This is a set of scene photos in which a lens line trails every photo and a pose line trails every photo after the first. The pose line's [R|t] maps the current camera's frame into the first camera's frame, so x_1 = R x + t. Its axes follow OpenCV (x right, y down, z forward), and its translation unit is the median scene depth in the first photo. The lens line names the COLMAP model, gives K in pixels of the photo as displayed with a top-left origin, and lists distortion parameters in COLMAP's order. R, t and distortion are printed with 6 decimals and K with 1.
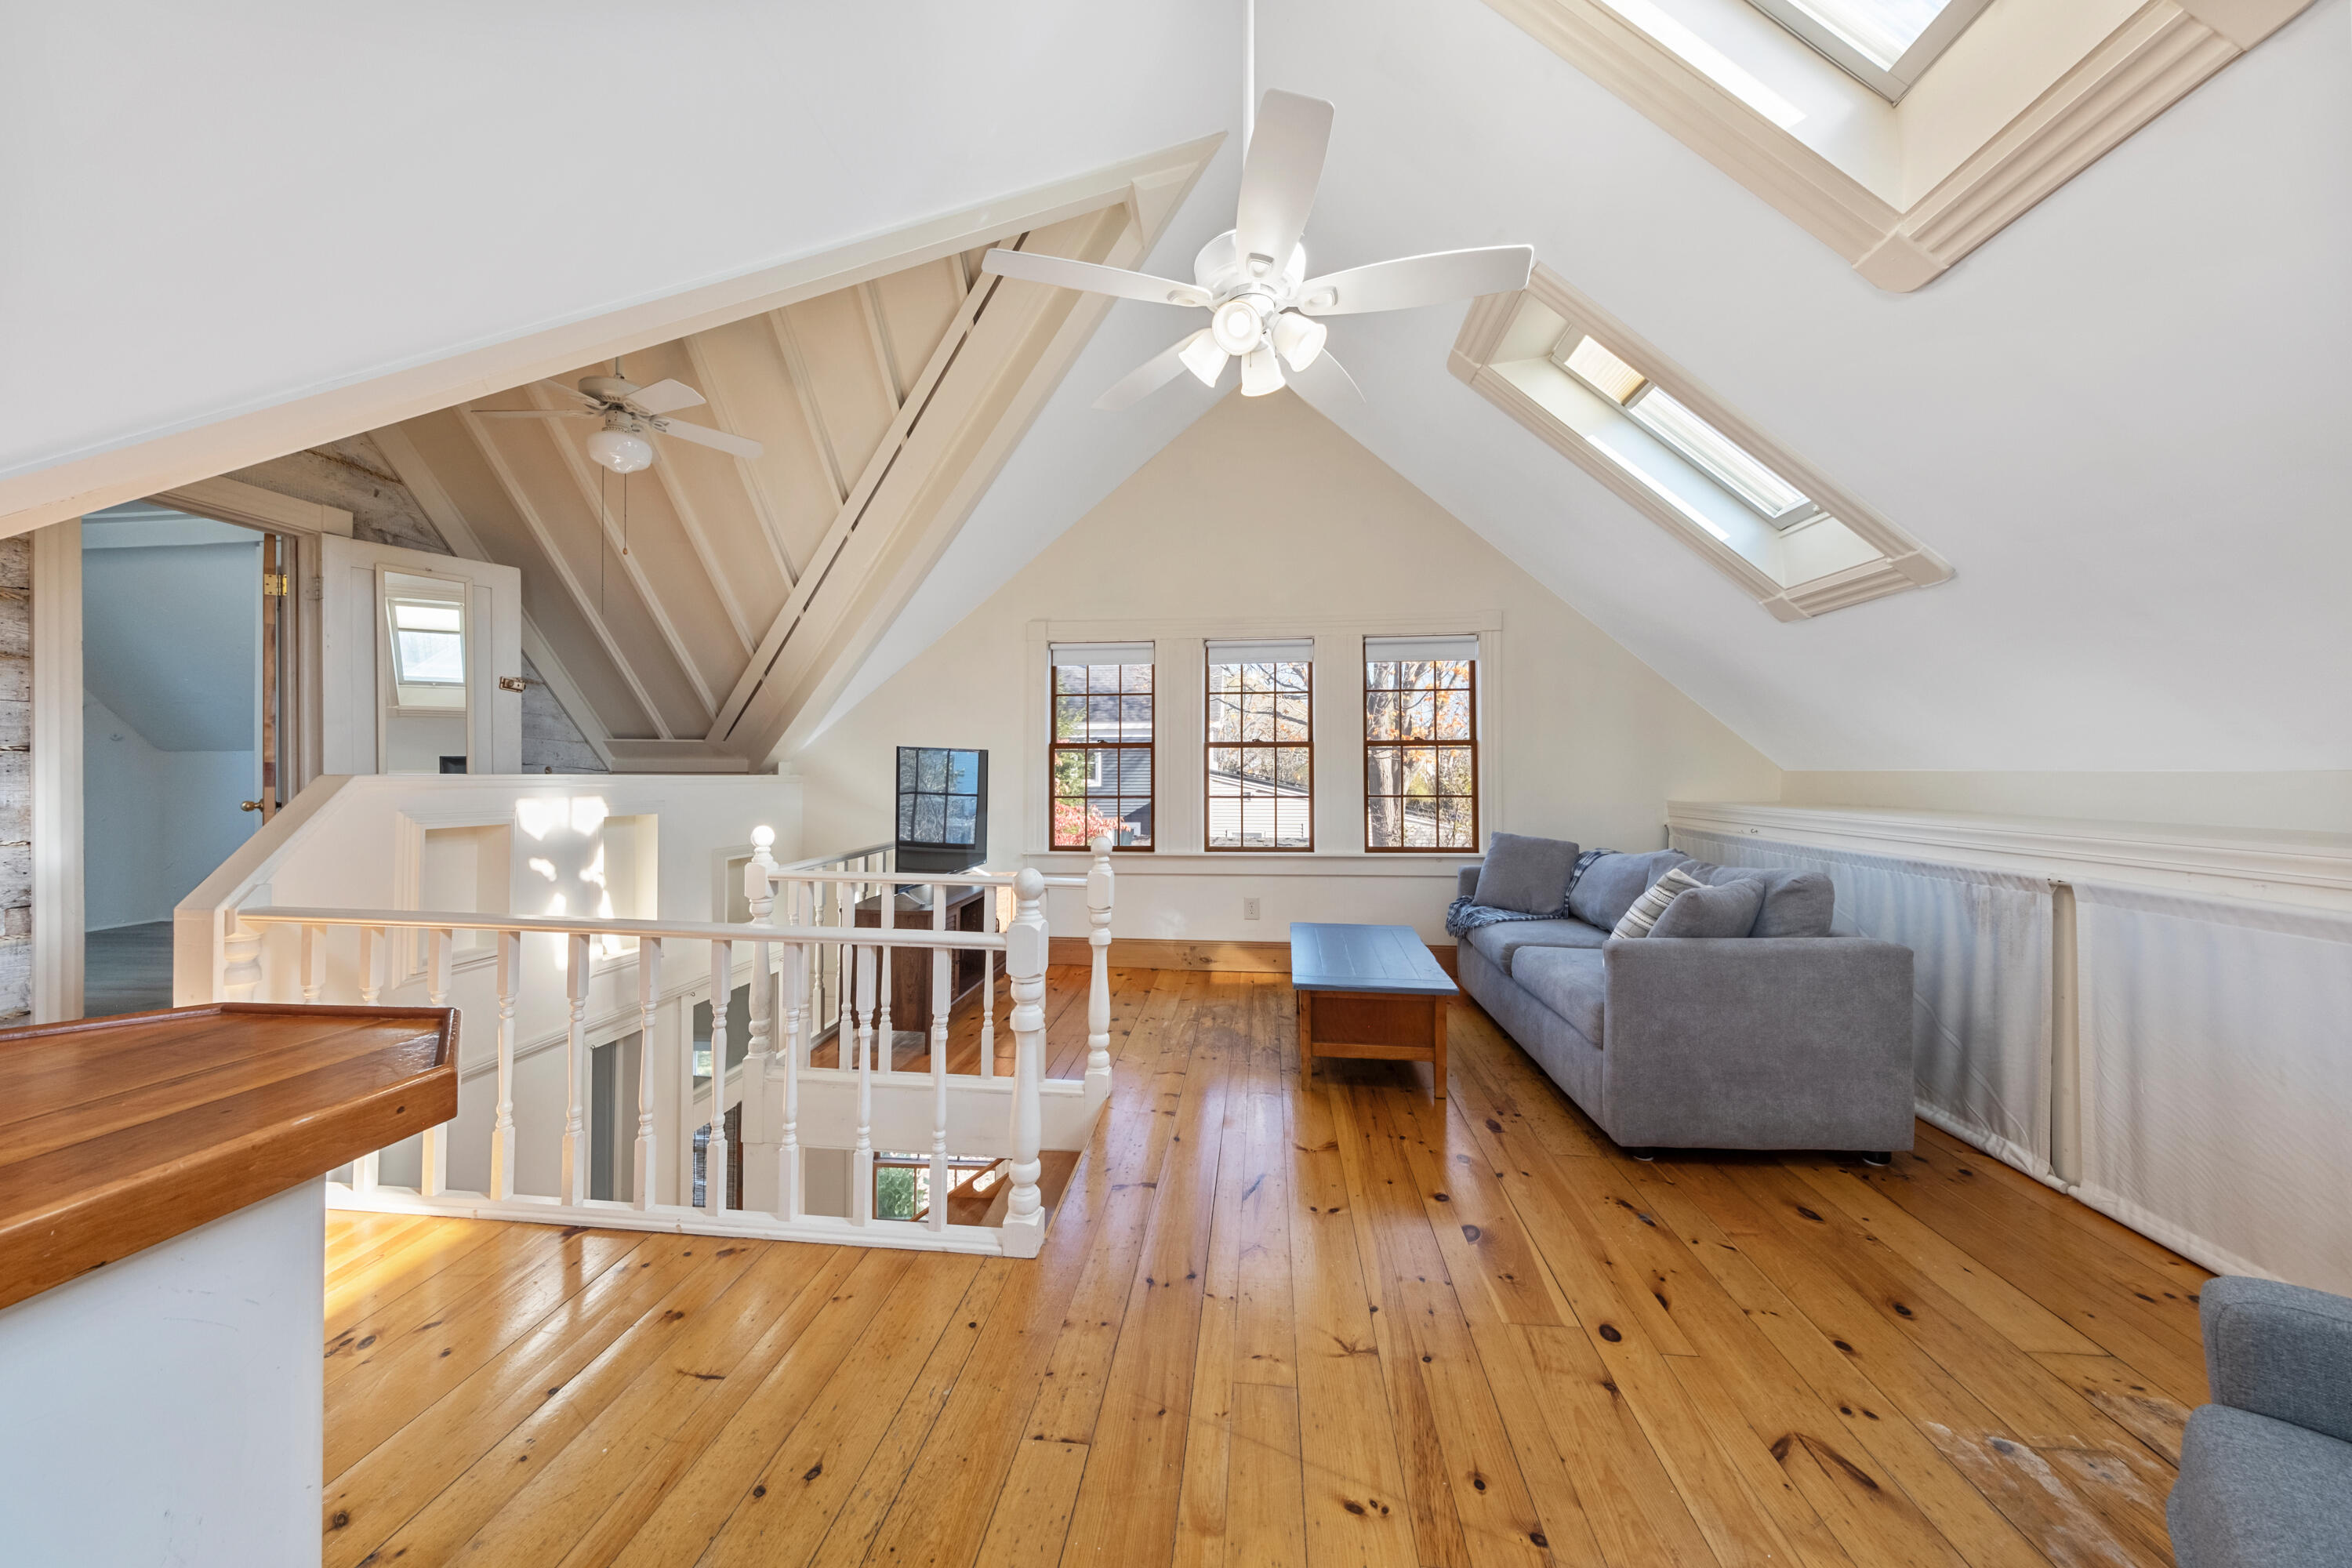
lens RADIAL K [[817.4, 0, 1176.6], [0, 817.4, 769.7], [0, 0, 1]] dist [0.000236, -0.000213]
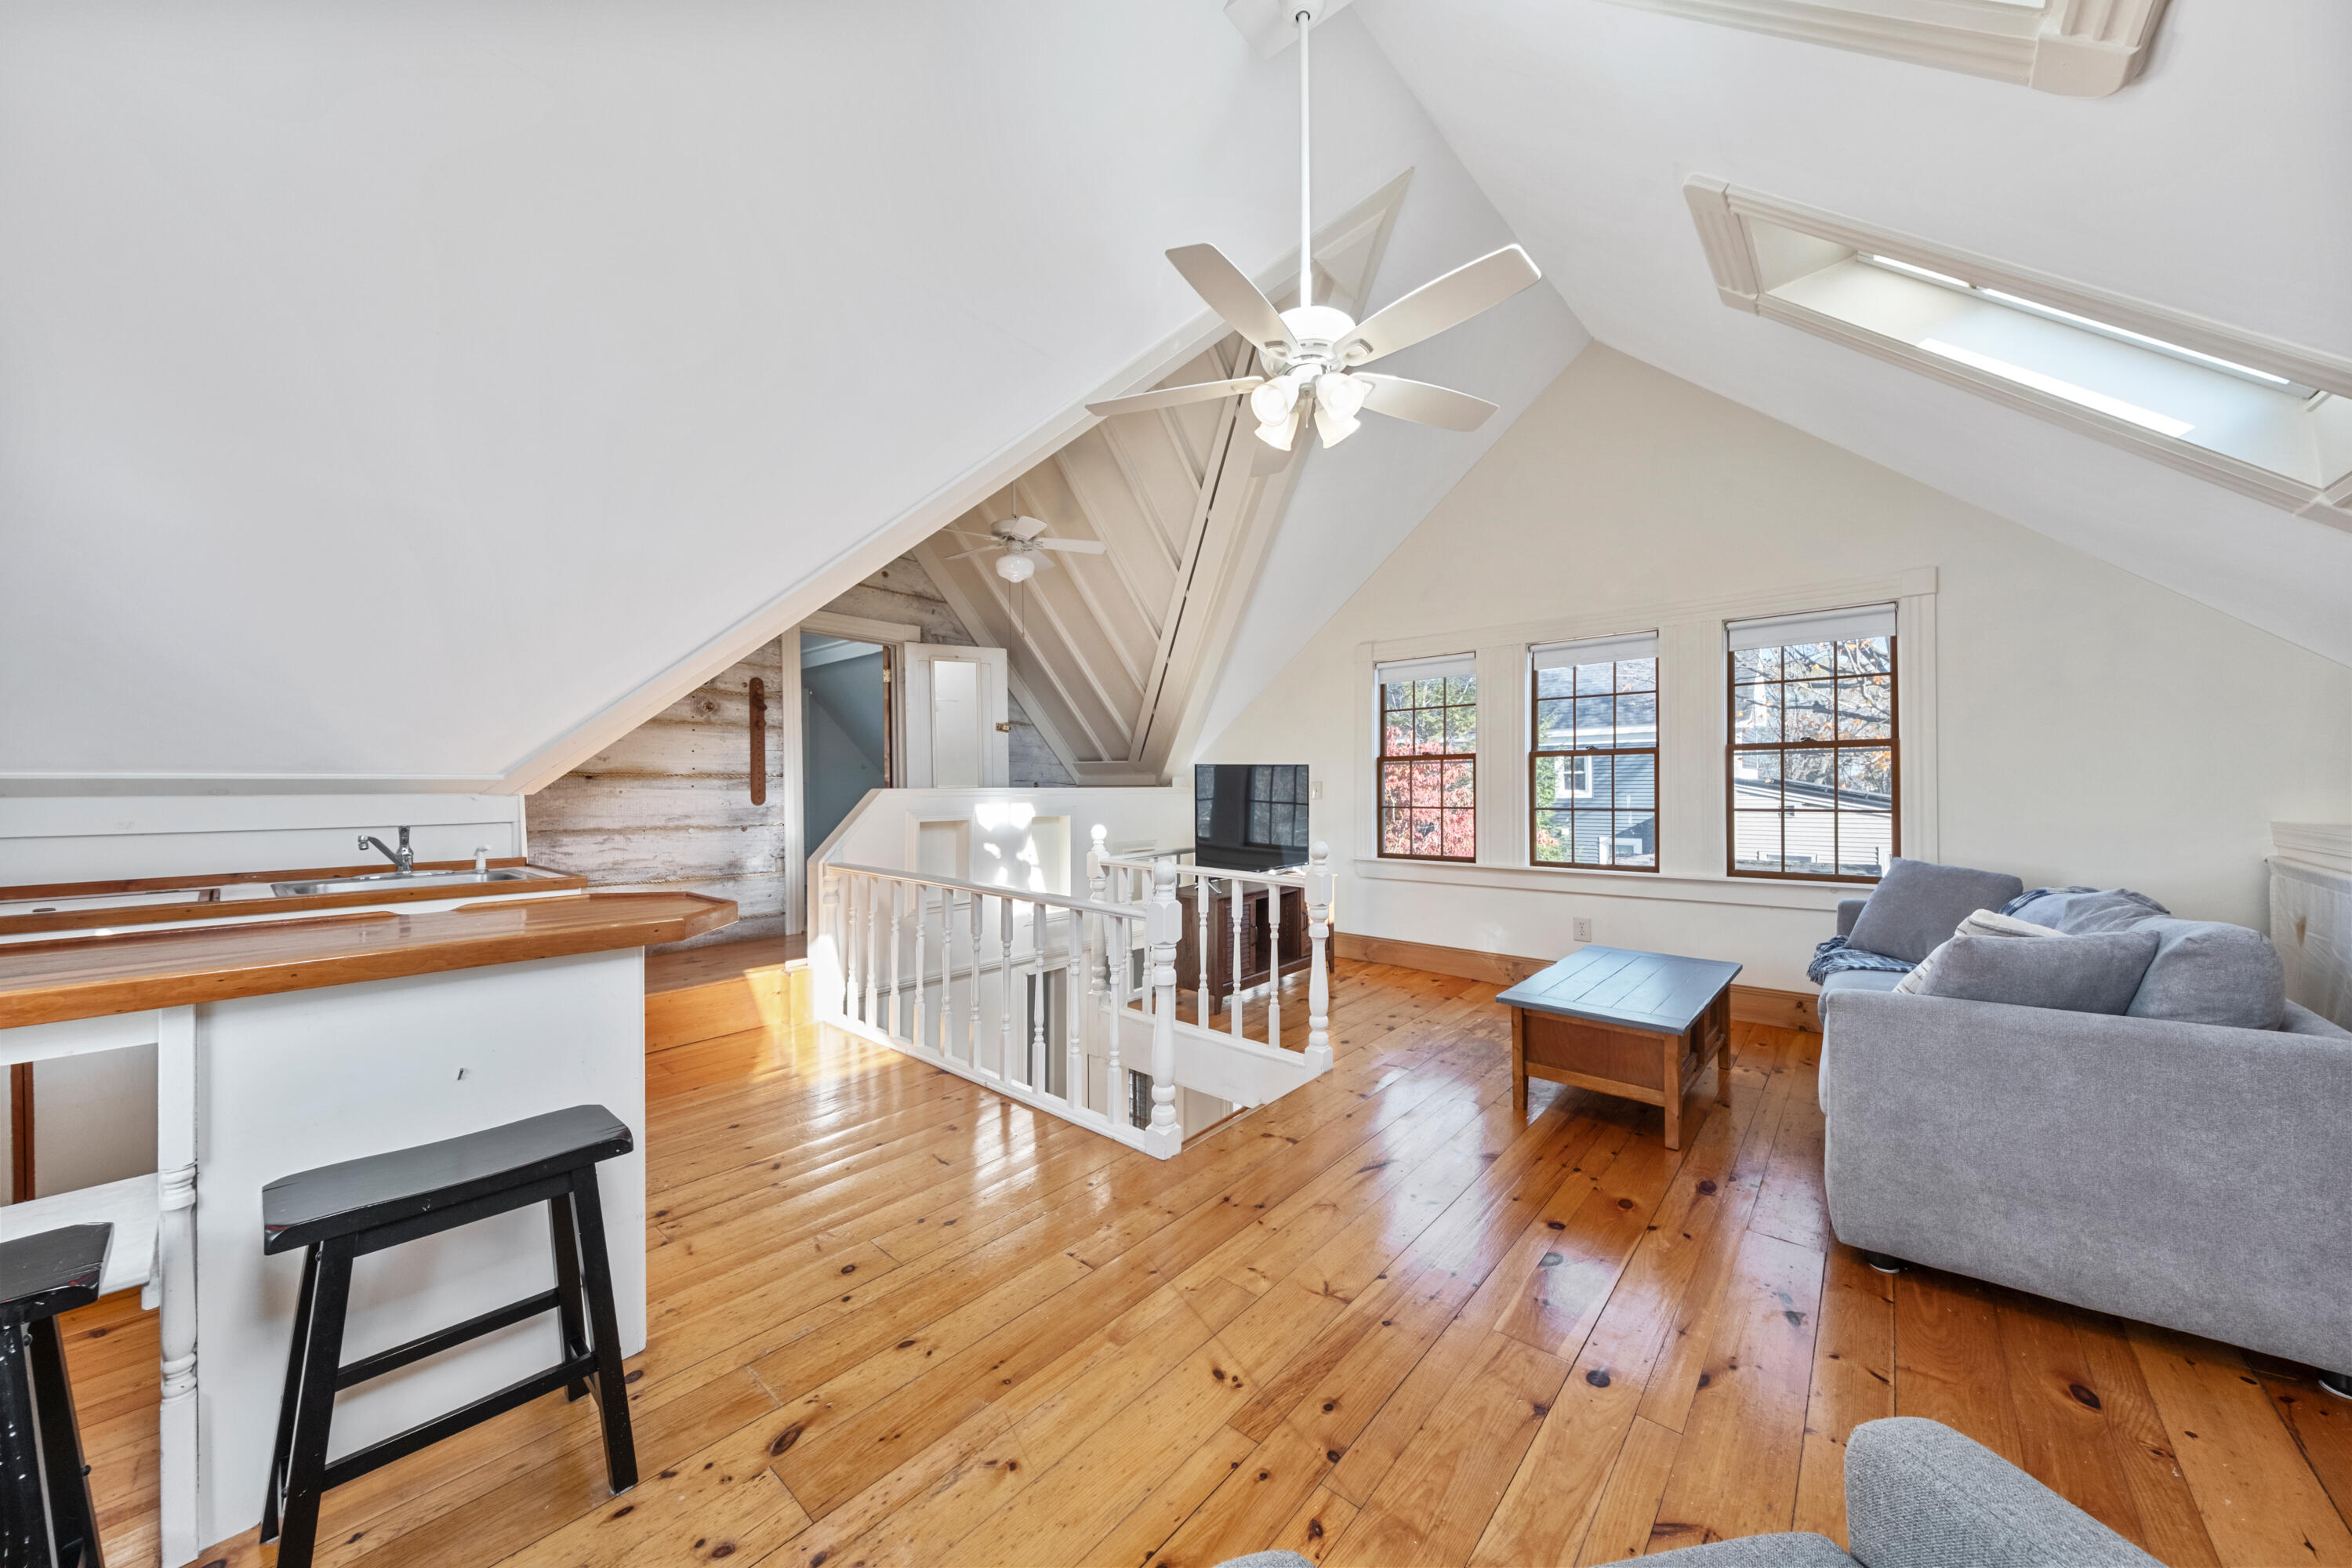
lens RADIAL K [[799.6, 0, 1176.0], [0, 799.6, 784.0], [0, 0, 1]] dist [-0.000566, -0.000210]
pose [[0.821307, -0.007028, -0.570443, 0.281958], [0.009126, 0.999958, 0.000819, 0.000537], [0.570413, -0.005878, 0.821337, -0.010922]]
